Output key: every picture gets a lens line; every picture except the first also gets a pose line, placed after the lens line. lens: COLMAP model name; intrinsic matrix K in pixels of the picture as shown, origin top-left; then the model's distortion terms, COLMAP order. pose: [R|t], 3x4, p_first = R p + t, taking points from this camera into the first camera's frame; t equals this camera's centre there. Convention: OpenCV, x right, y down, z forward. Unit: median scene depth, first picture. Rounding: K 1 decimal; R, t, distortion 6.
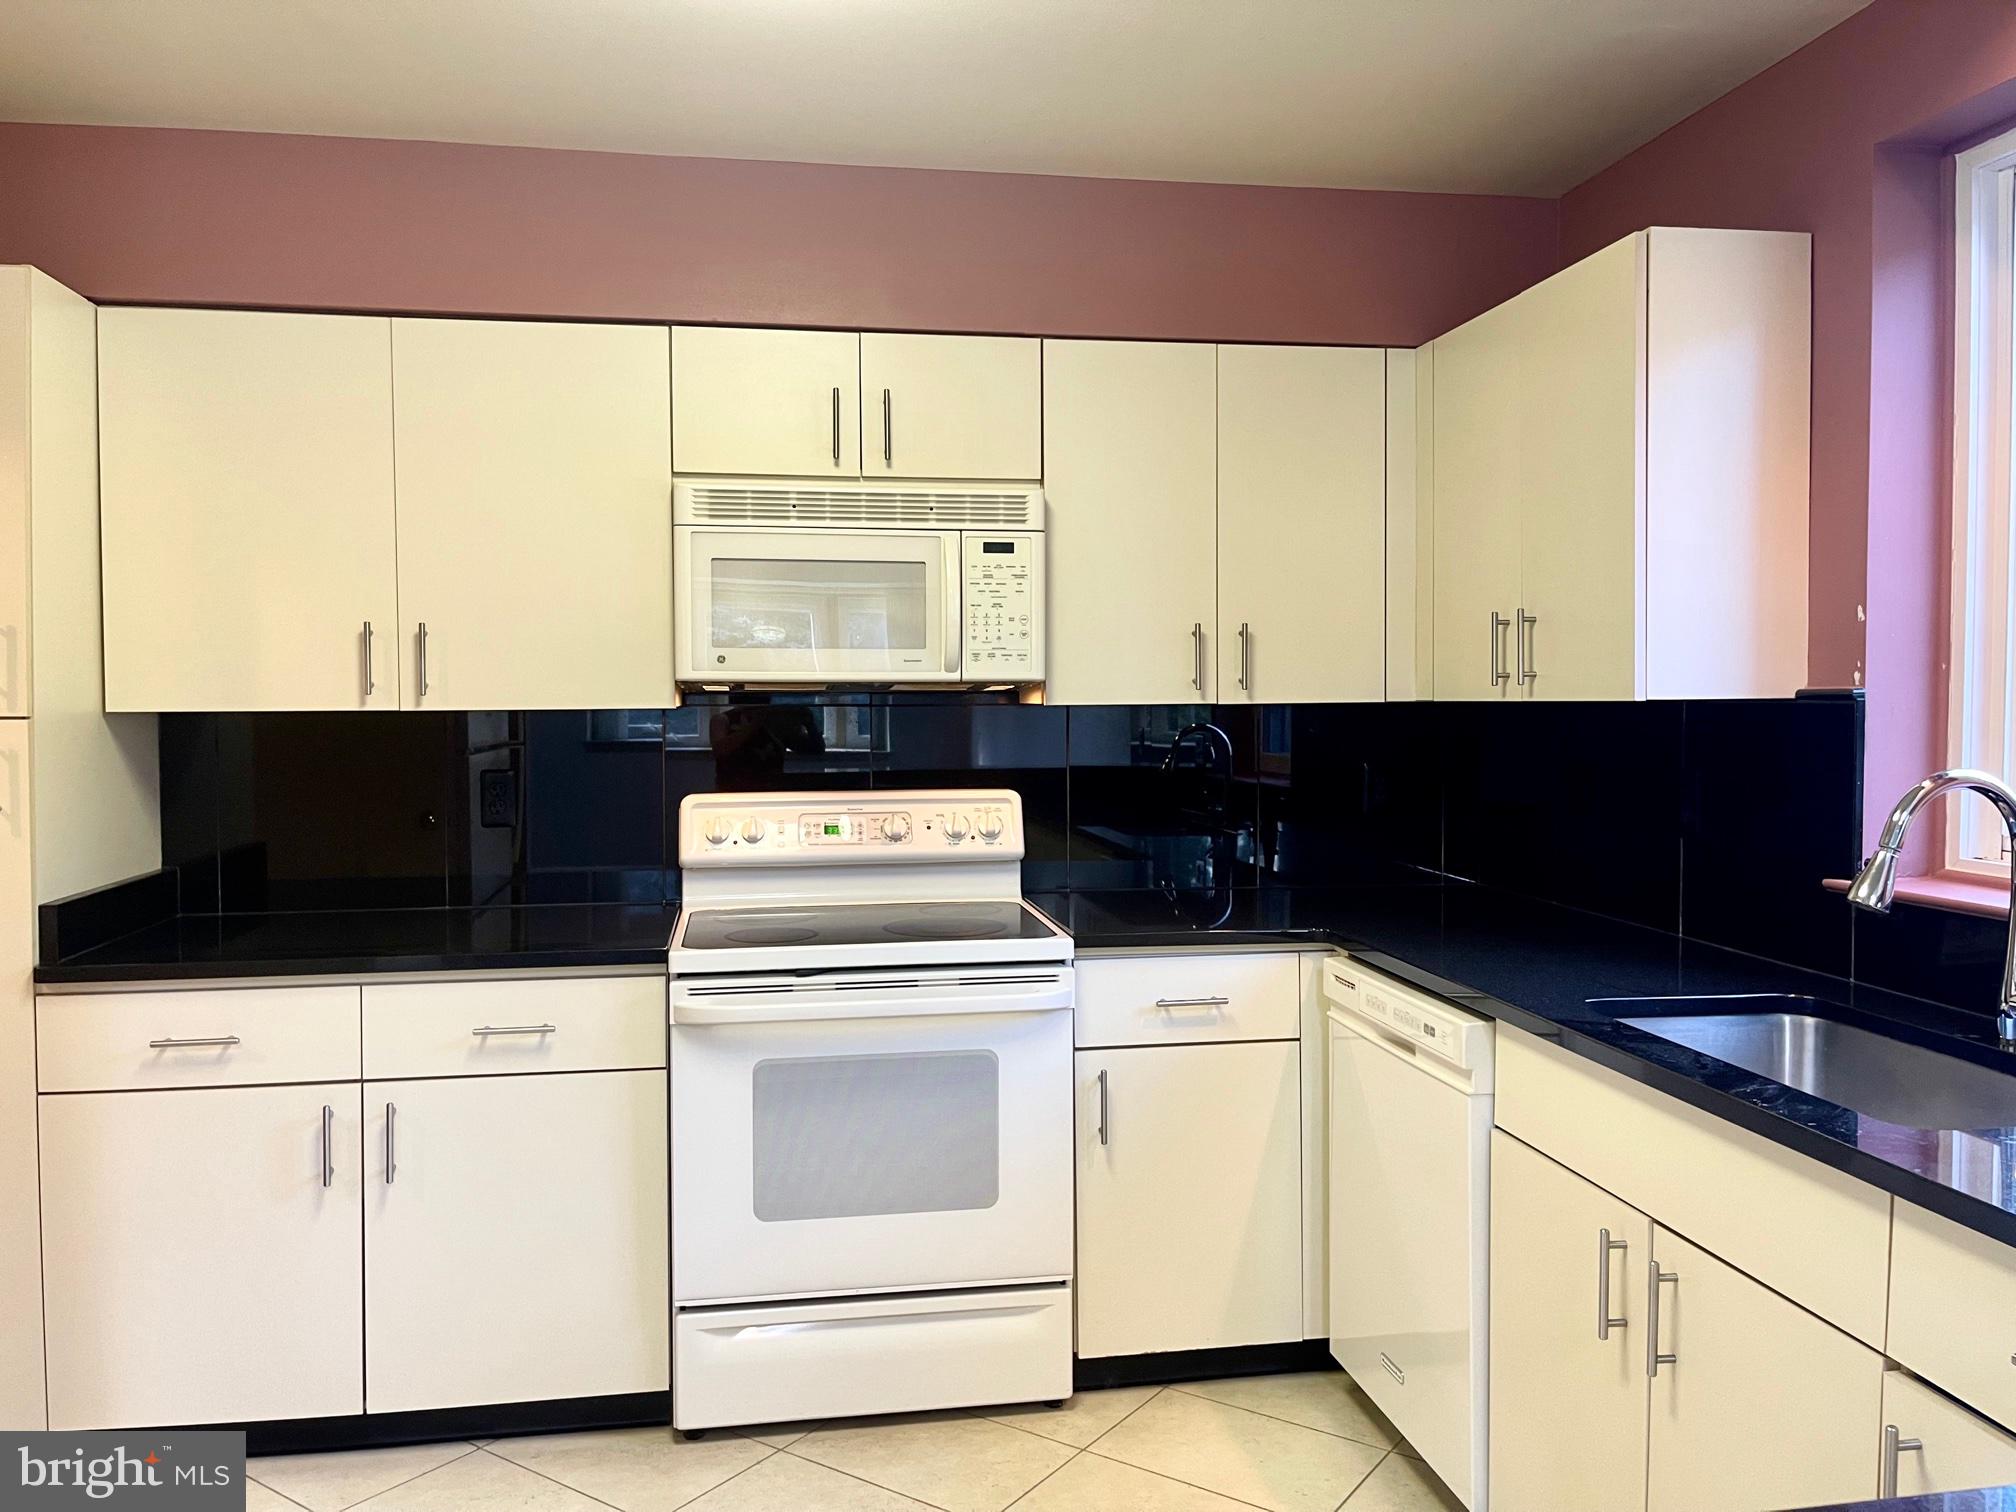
lens RADIAL K [[1530.9, 0, 998.6], [0, 1530.9, 746.0], [0, 0, 1]] dist [0.096082, -0.141419]
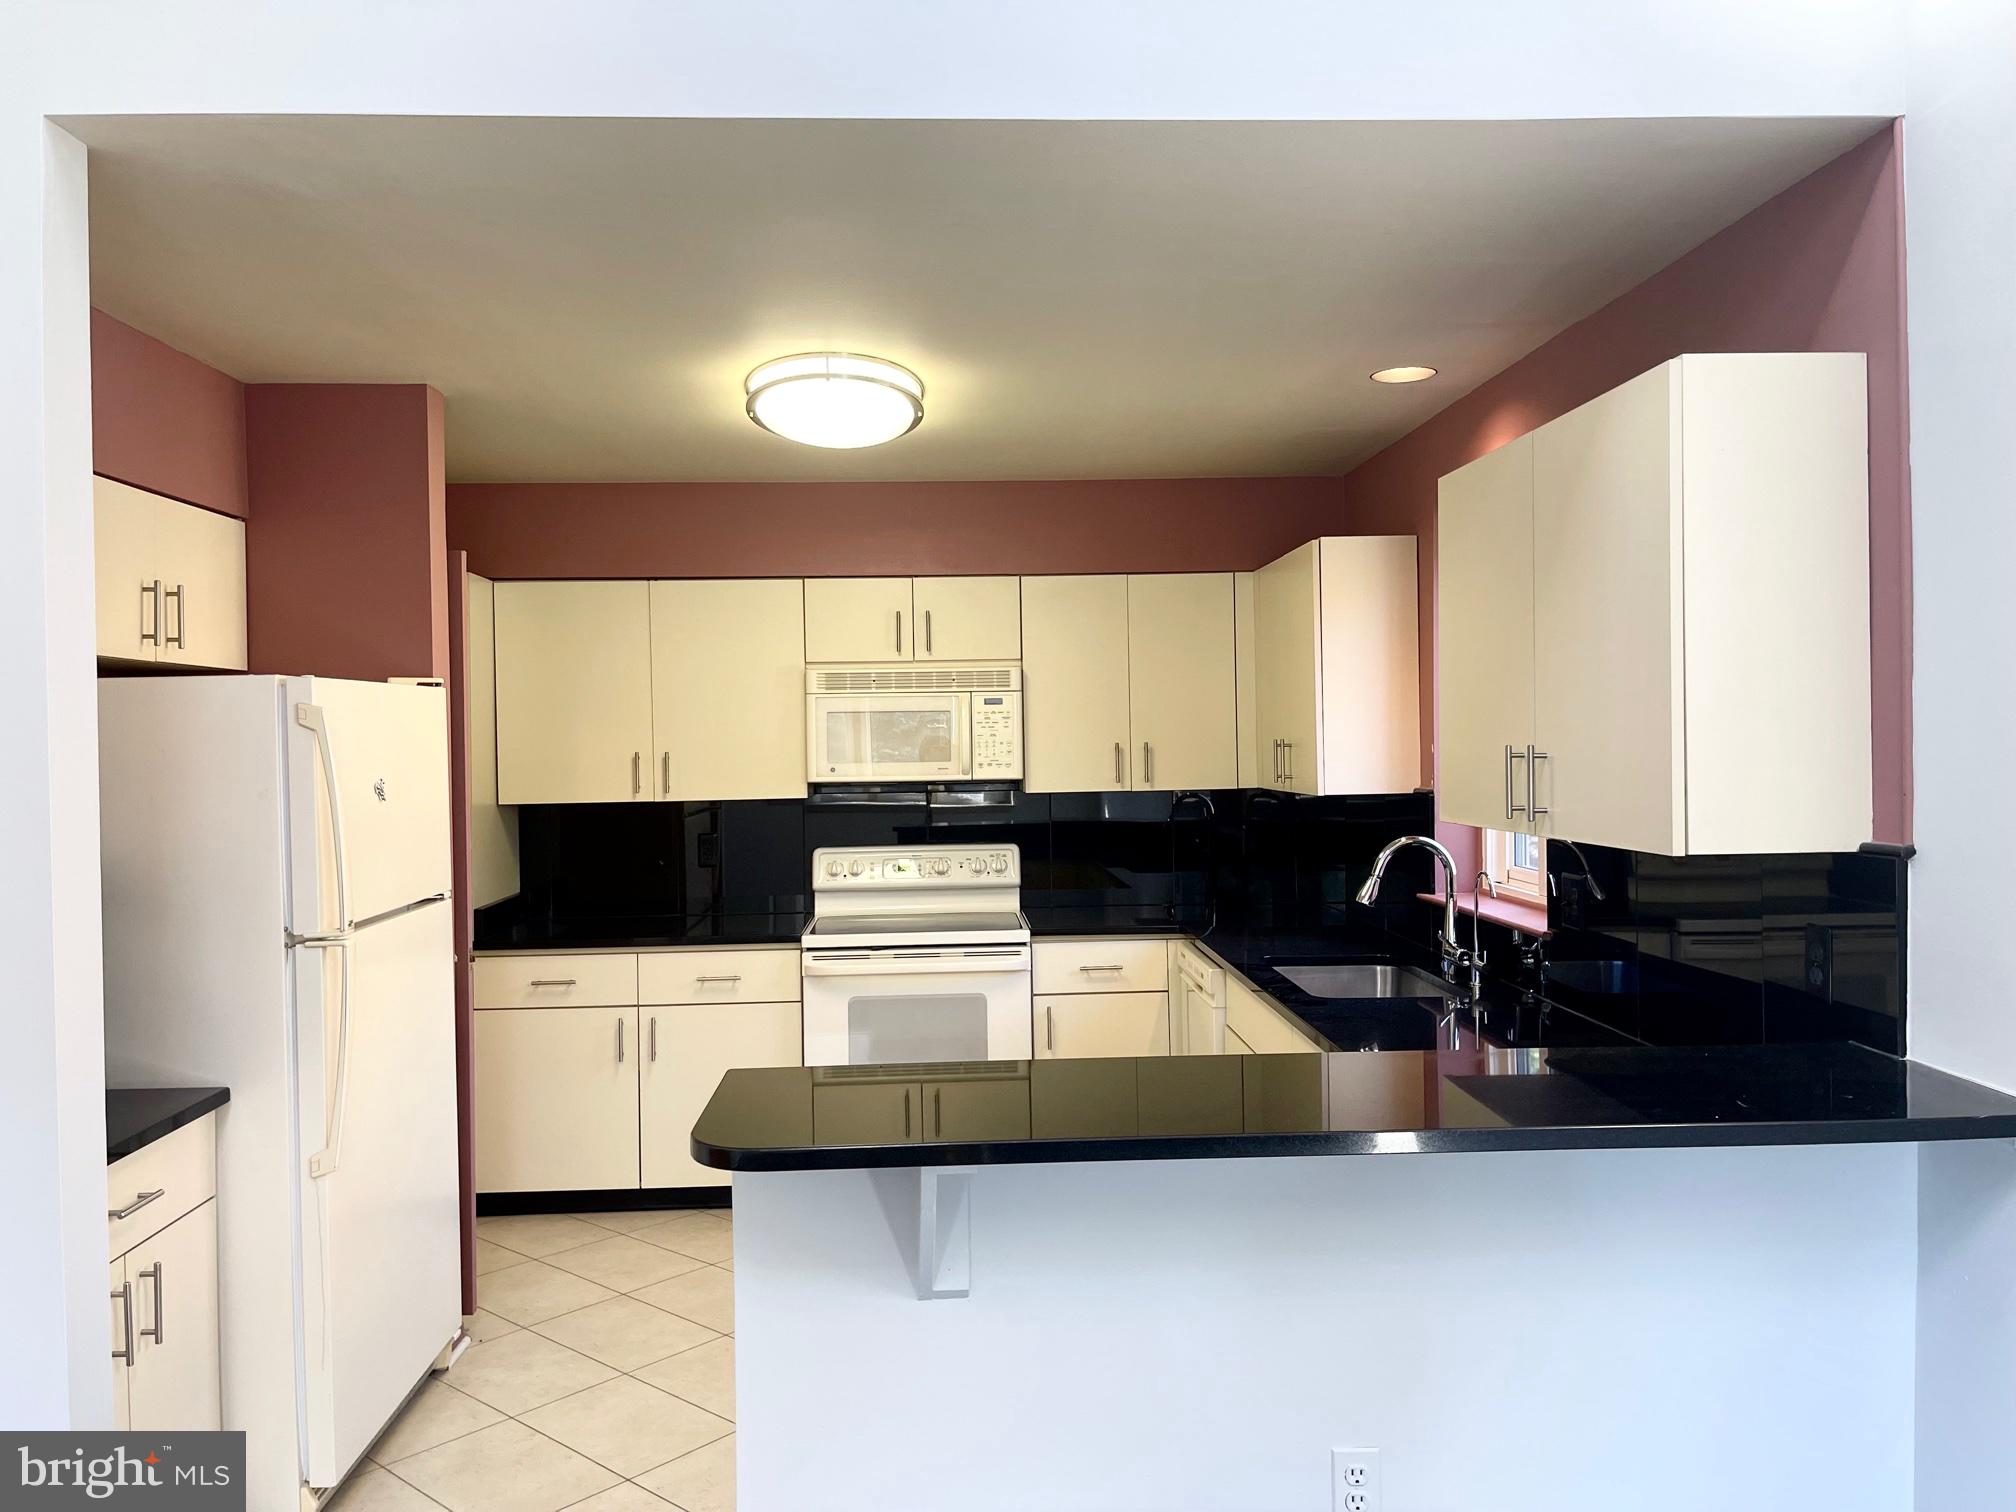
lens RADIAL K [[1586.4, 0, 1008.0], [0, 1586.4, 756.0], [0, 0, 1]] dist [0.149425, -0.168321]
pose [[0.993470, -0.010146, -0.113641, 0.219708], [0.008153, 0.999805, -0.017991, -0.037928], [0.113802, 0.016947, 0.993359, -0.758823]]
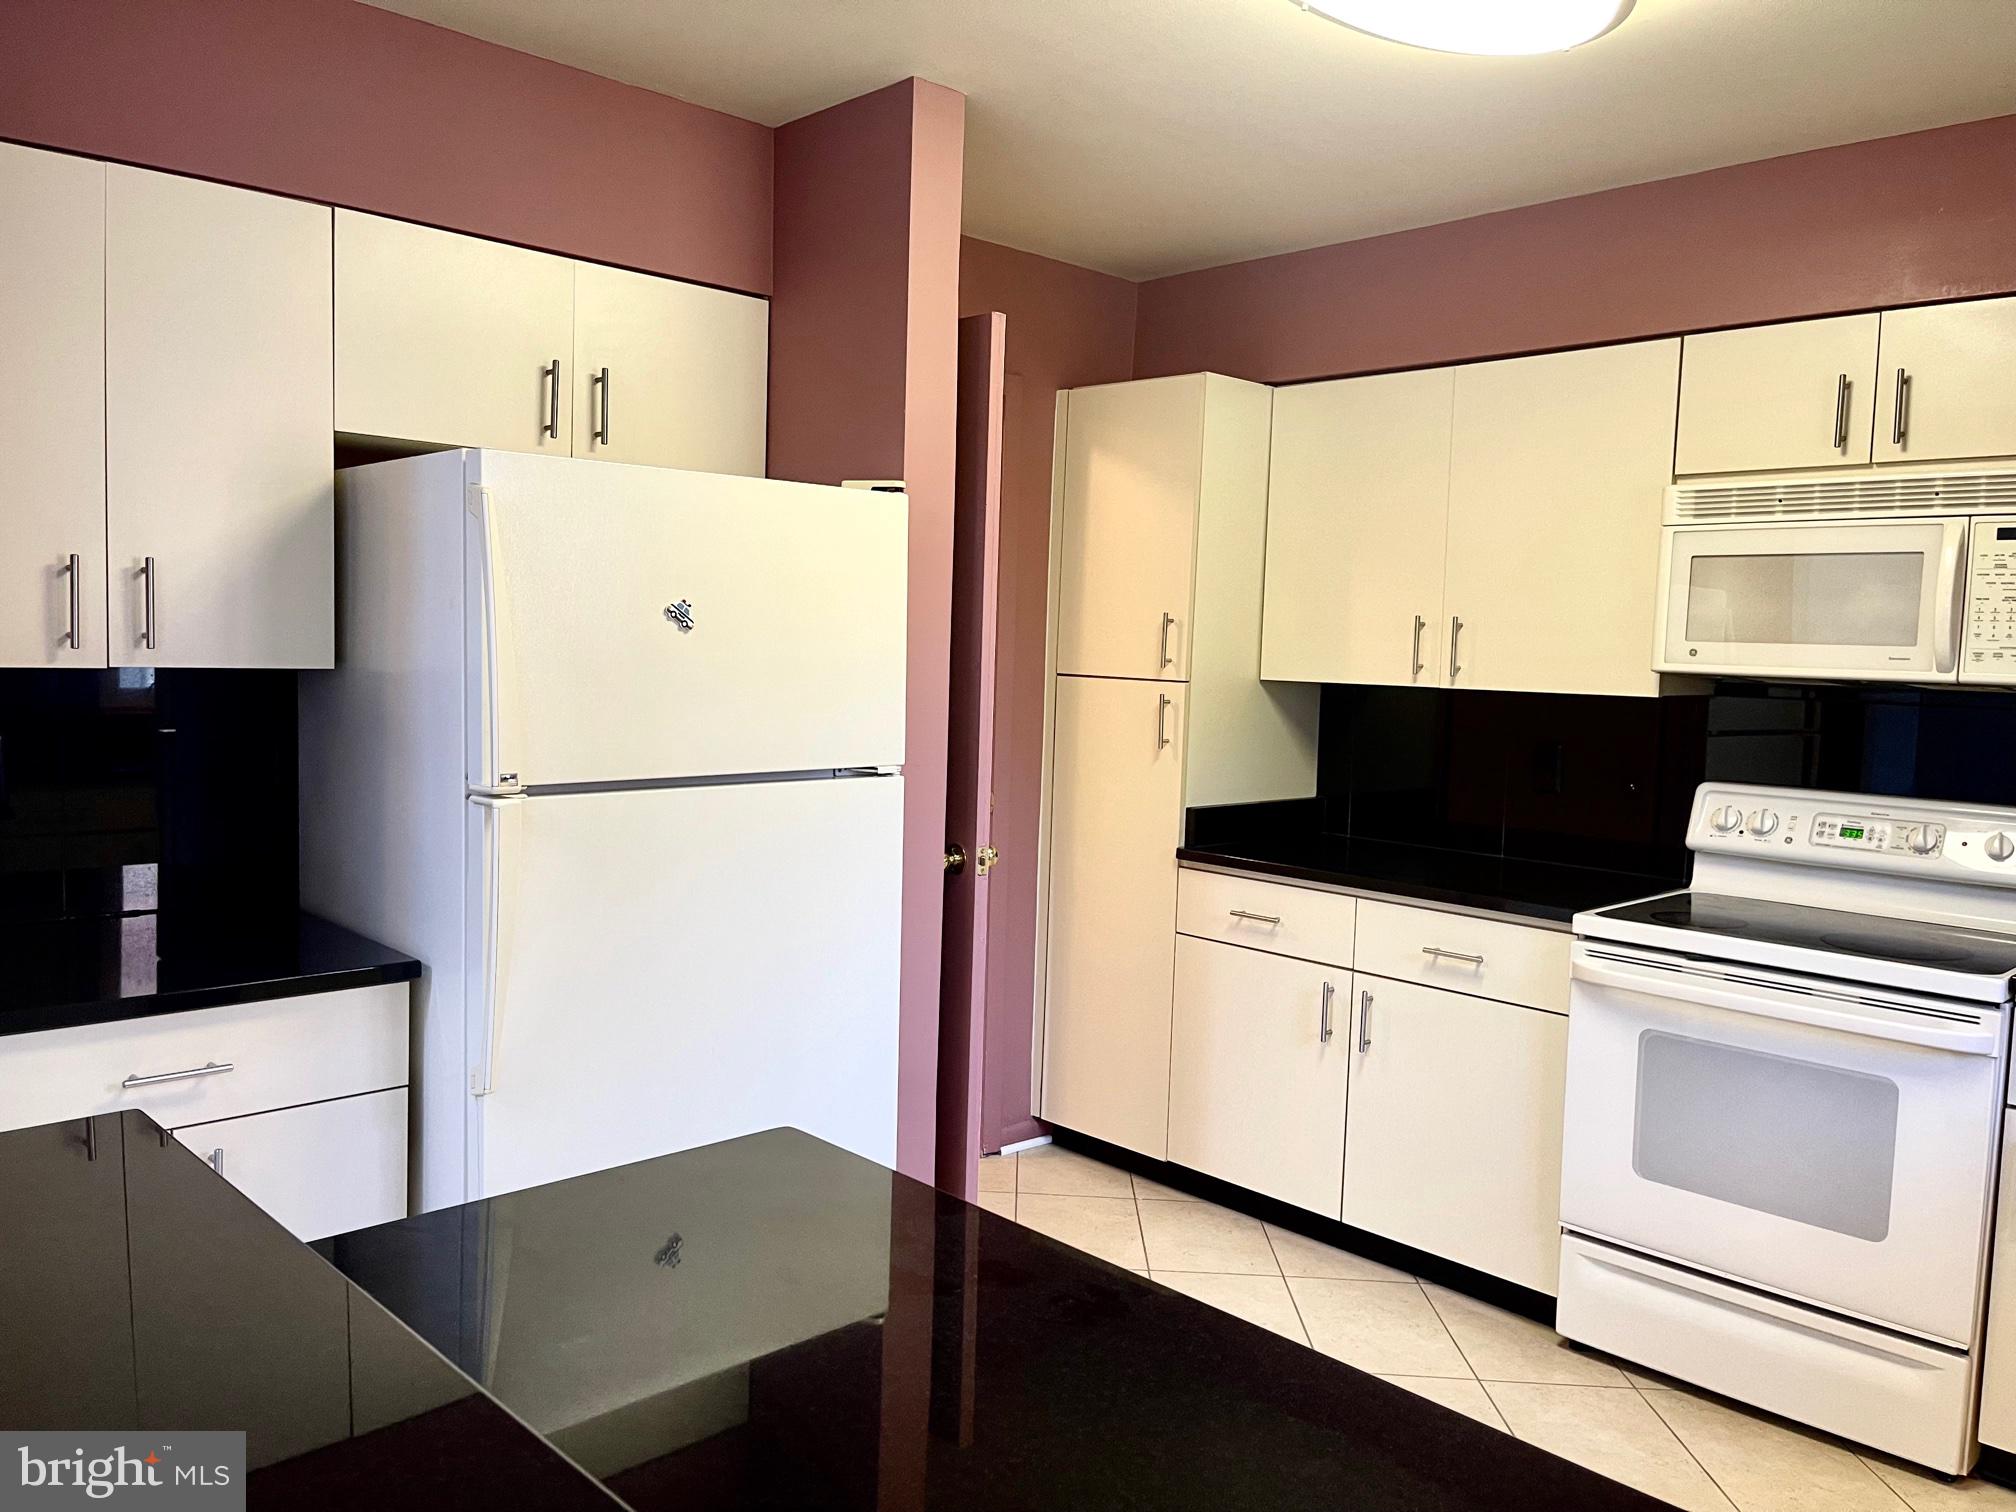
lens RADIAL K [[1586.4, 0, 1008.0], [0, 1586.4, 756.0], [0, 0, 1]] dist [0.149425, -0.168321]
pose [[0.566007, 0.082392, -0.820273, 0.463275], [-0.060133, 0.996469, 0.058596, -0.022767], [0.822205, 0.016160, 0.568963, -0.009674]]
